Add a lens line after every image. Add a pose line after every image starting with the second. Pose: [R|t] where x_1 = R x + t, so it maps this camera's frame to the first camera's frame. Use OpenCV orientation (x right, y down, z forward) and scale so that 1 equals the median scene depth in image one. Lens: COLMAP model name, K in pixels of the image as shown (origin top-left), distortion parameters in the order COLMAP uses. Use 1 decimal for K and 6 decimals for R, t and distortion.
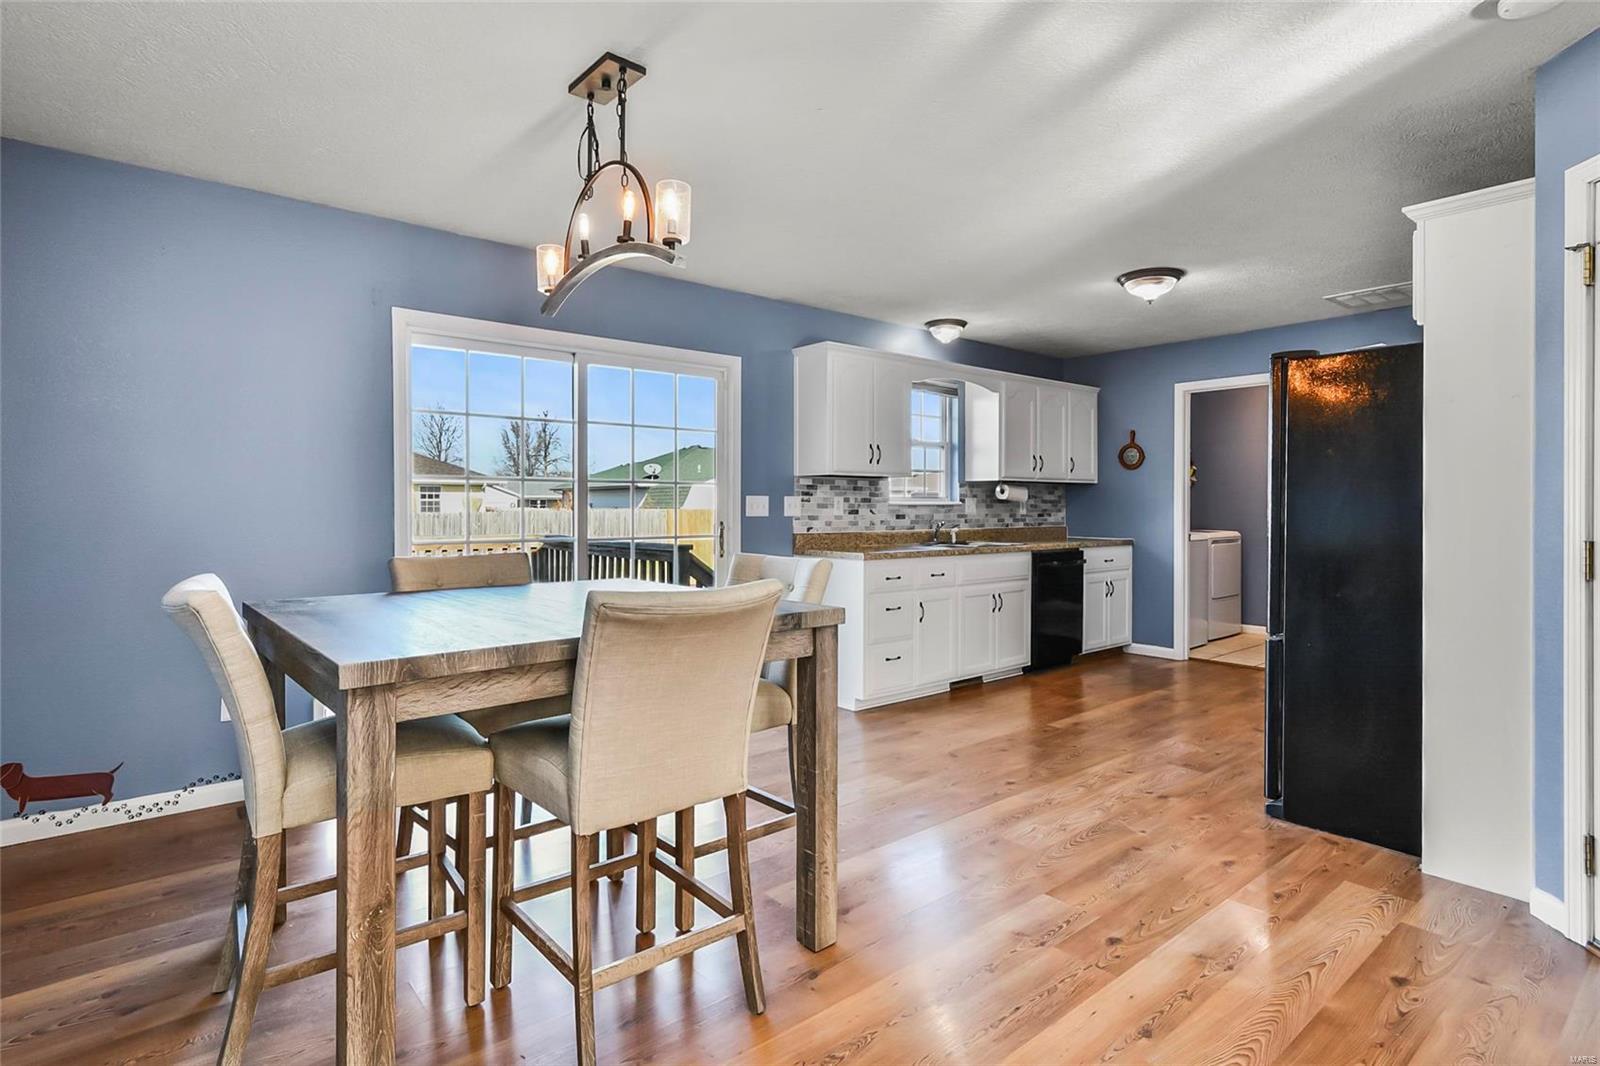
lens RADIAL K [[820.1, 0, 802.1], [0, 820.1, 501.6], [0, 0, 1]] dist [-0.037894, -0.000961]
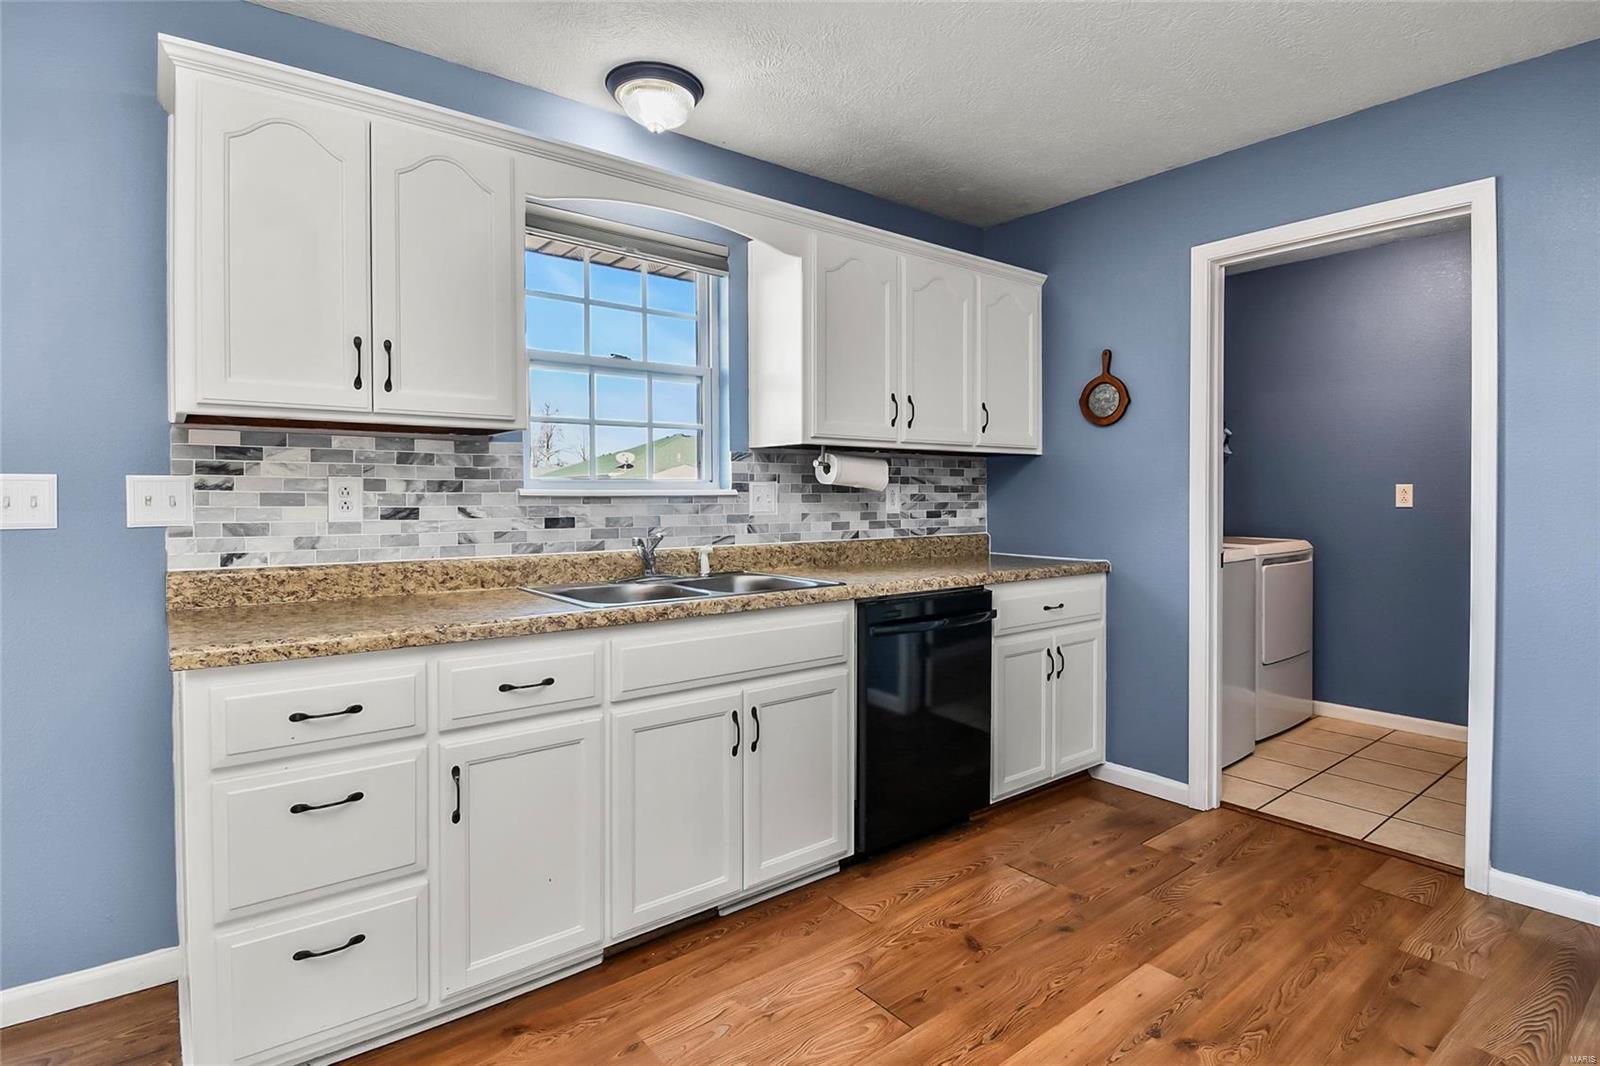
lens RADIAL K [[817.8, 0, 788.8], [0, 817.8, 500.1], [0, 0, 1]] dist [-0.002218, -0.000714]
pose [[0.999256, -0.003020, -0.038439, 0.244378], [0.003369, 0.999954, 0.009010, 0.002295], [0.038410, -0.009133, 0.999220, 0.517875]]
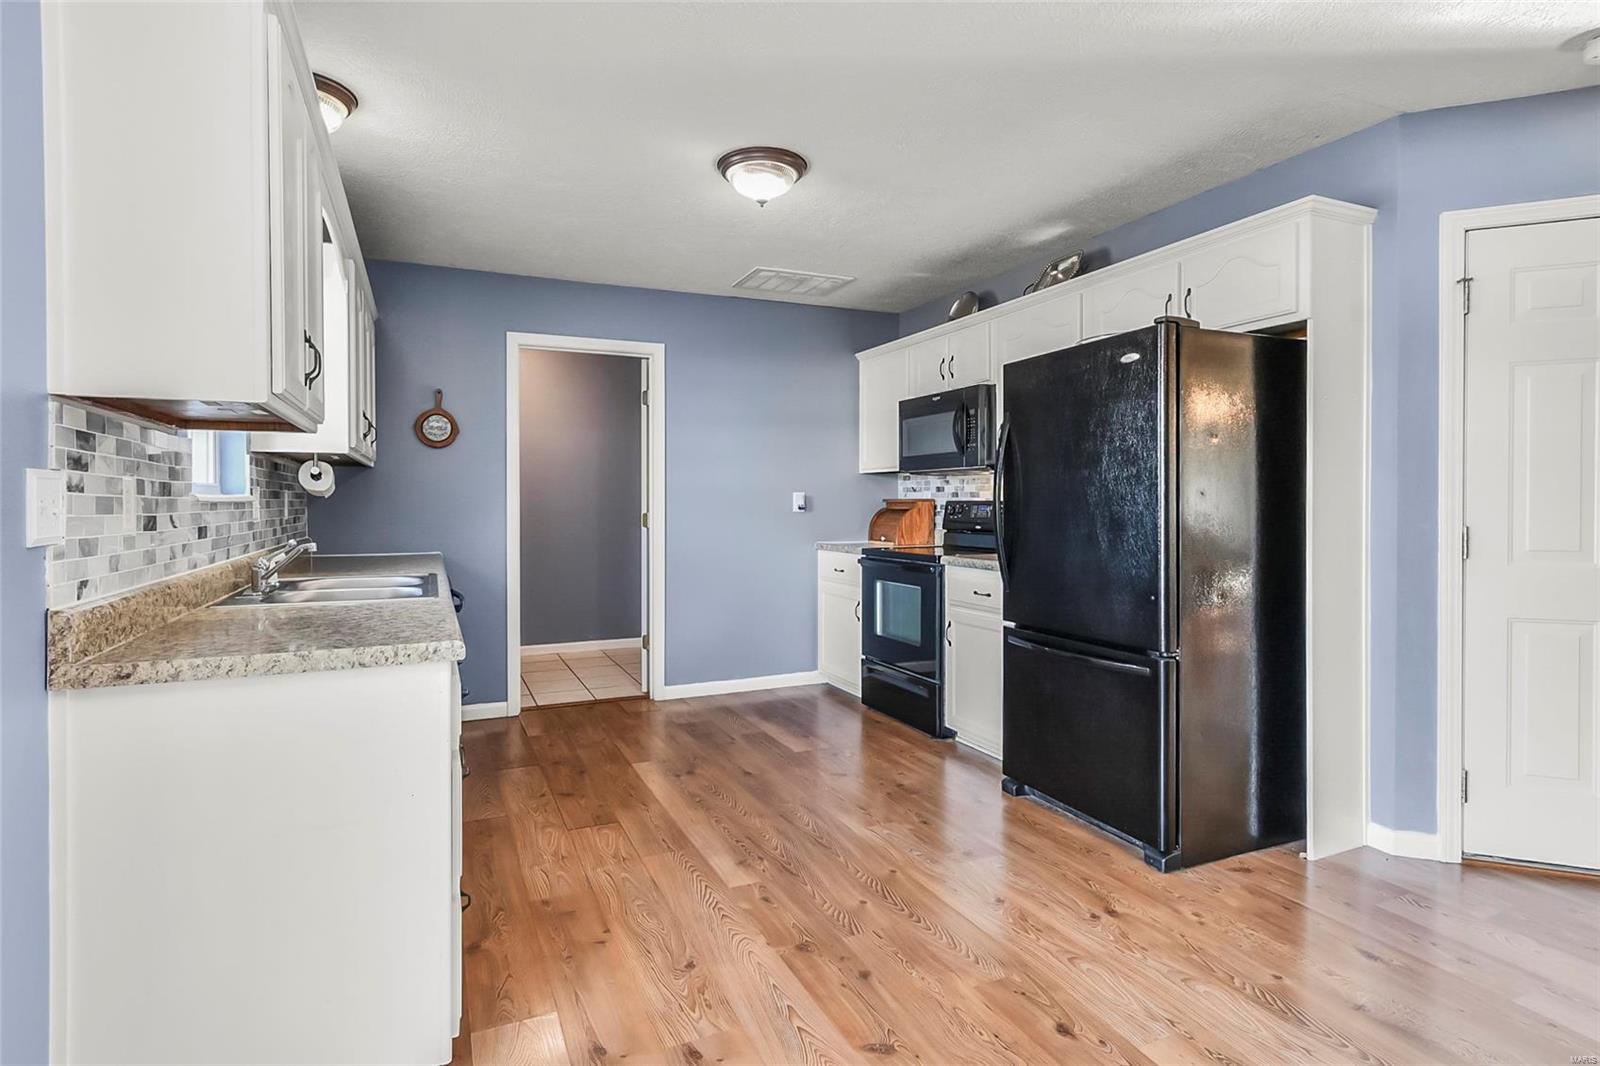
lens RADIAL K [[804.8, 0, 813.1], [0, 804.8, 505.1], [0, 0, 1]] dist [0.000751, -0.000006]
pose [[0.273117, -0.008856, 0.961940, -0.158771], [0.001860, 0.999961, 0.008678, 0.002482], [-0.961979, -0.000581, 0.273123, 0.570984]]
